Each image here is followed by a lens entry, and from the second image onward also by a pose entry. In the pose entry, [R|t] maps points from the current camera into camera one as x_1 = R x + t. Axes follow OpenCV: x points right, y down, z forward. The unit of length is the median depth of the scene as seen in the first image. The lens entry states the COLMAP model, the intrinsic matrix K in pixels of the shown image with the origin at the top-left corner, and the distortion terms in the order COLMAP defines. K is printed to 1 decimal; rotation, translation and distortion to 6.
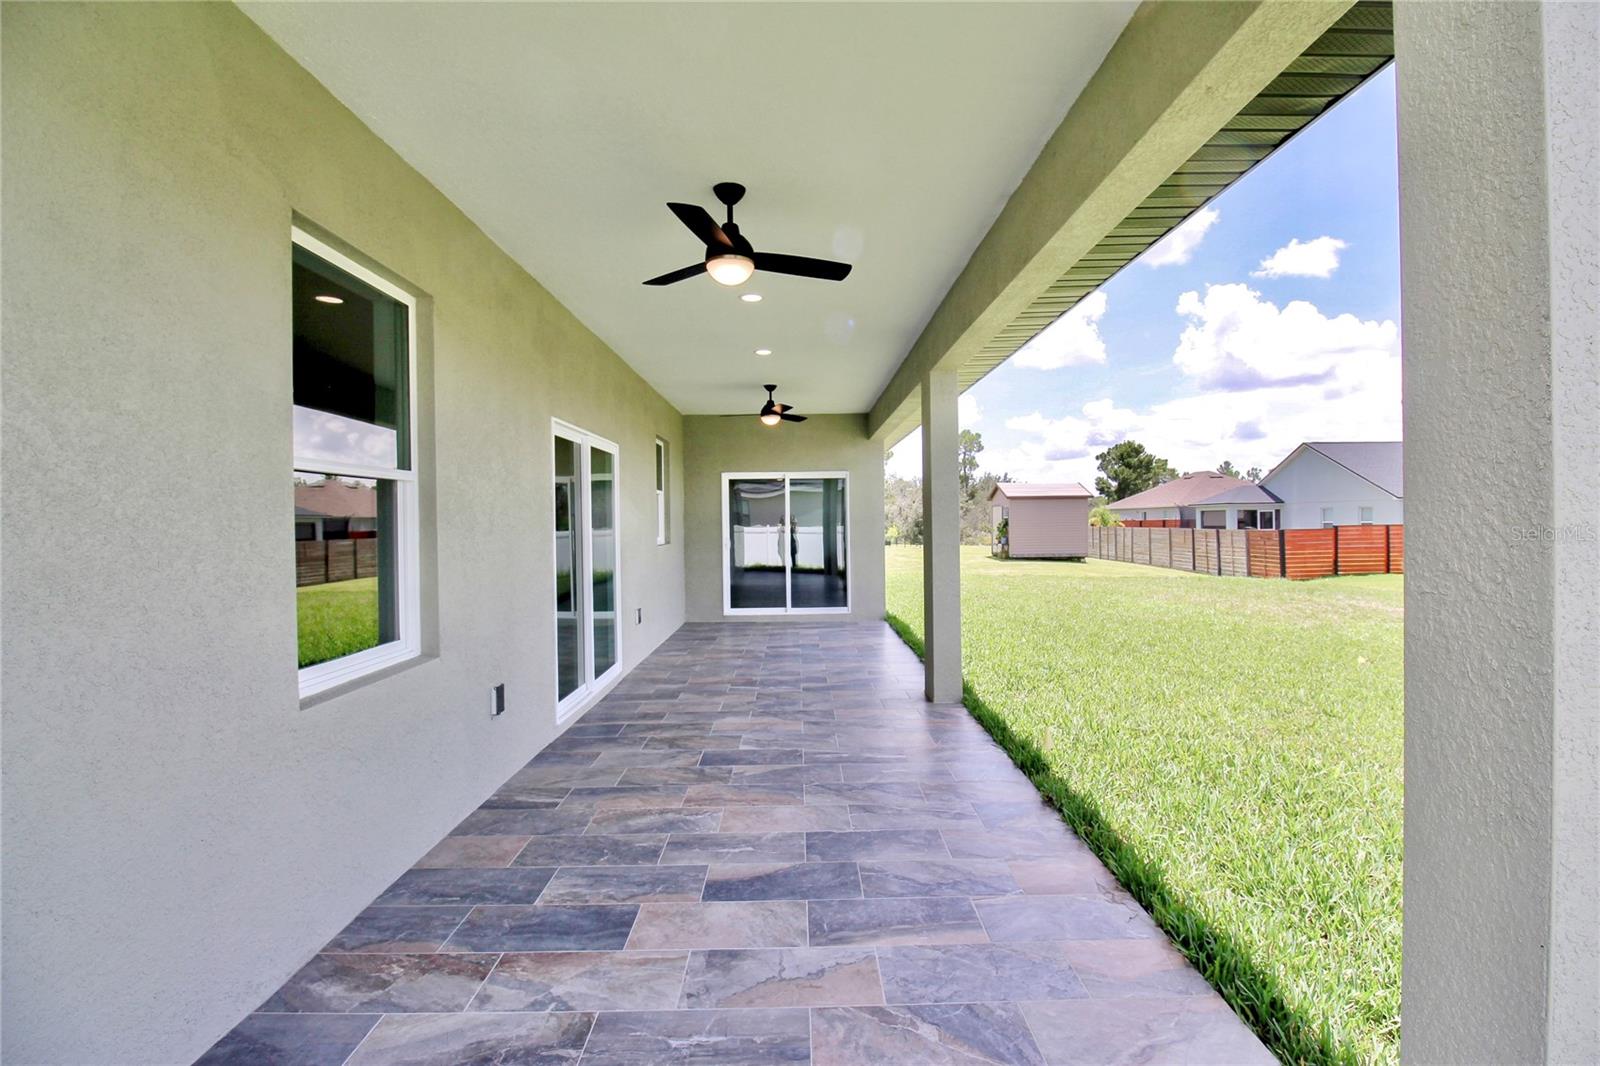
lens RADIAL K [[758.7, 0, 800.0], [0, 758.7, 533.0], [0, 0, 1]] dist [-0.001658, -0.000407]
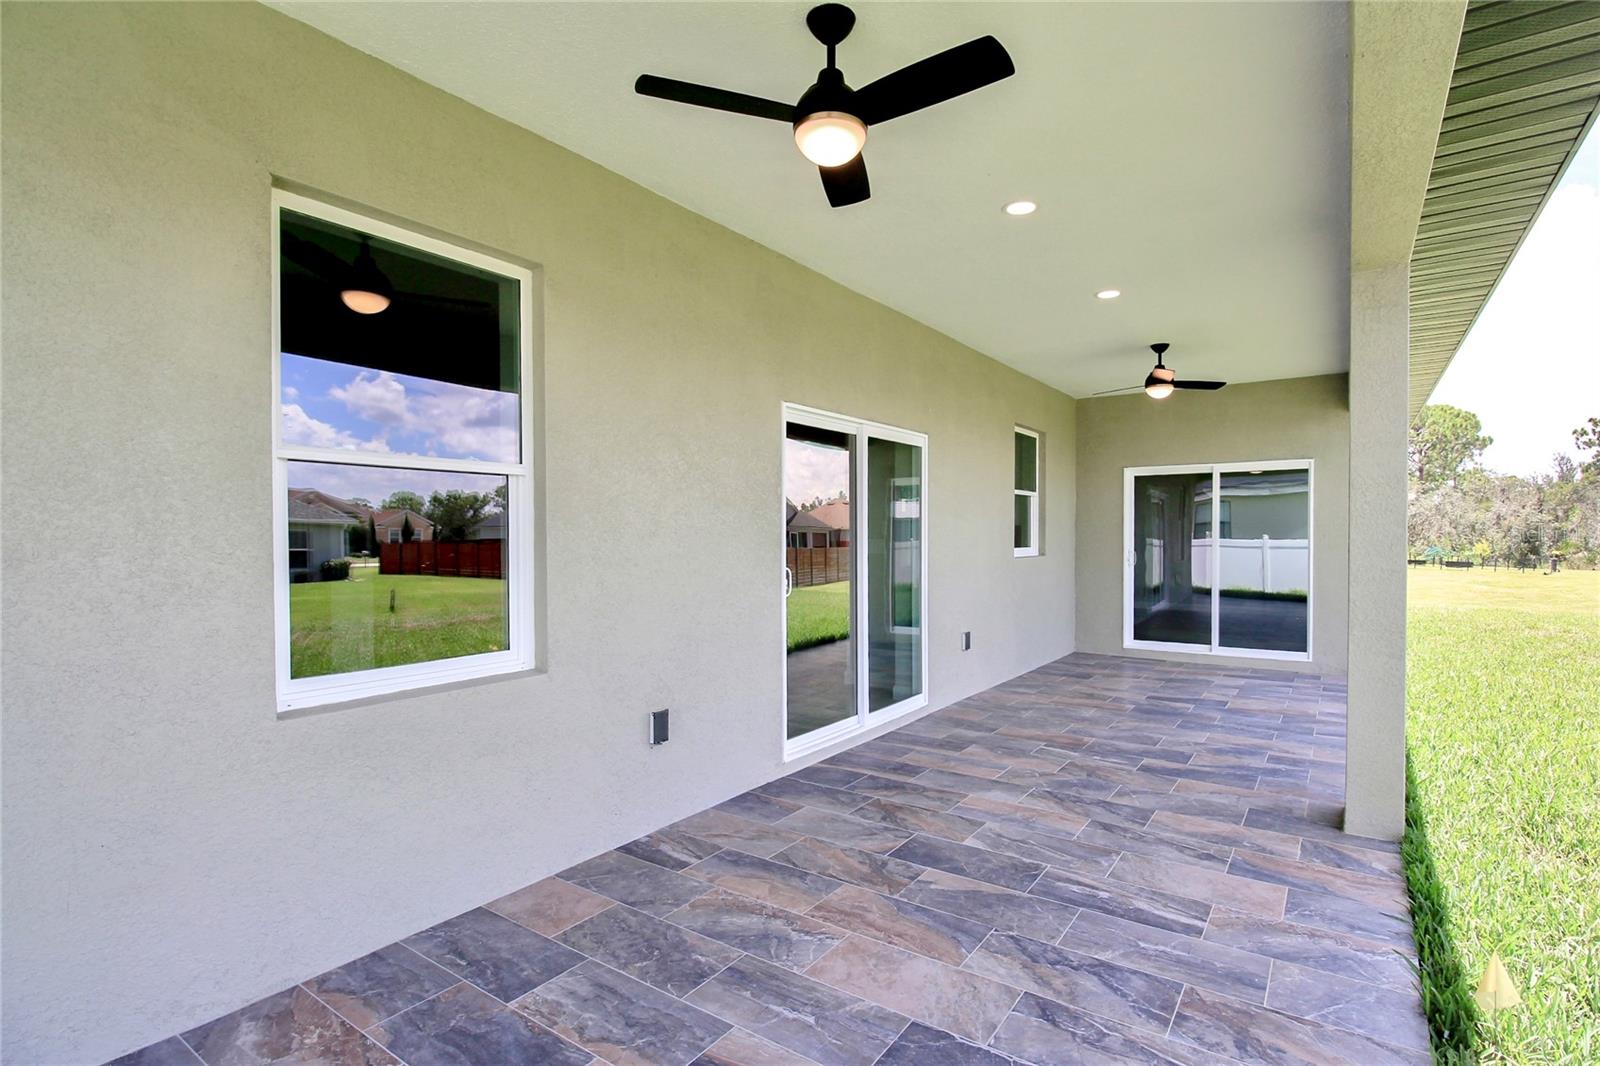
lens RADIAL K [[781.3, 0, 802.2], [0, 781.3, 553.3], [0, 0, 1]] dist [0.000313, -0.008364]
pose [[0.815194, 0.022377, -0.578756, 0.250841], [-0.015582, 0.999739, 0.016705, 0.002897], [0.578978, -0.004600, 0.815330, 0.366447]]
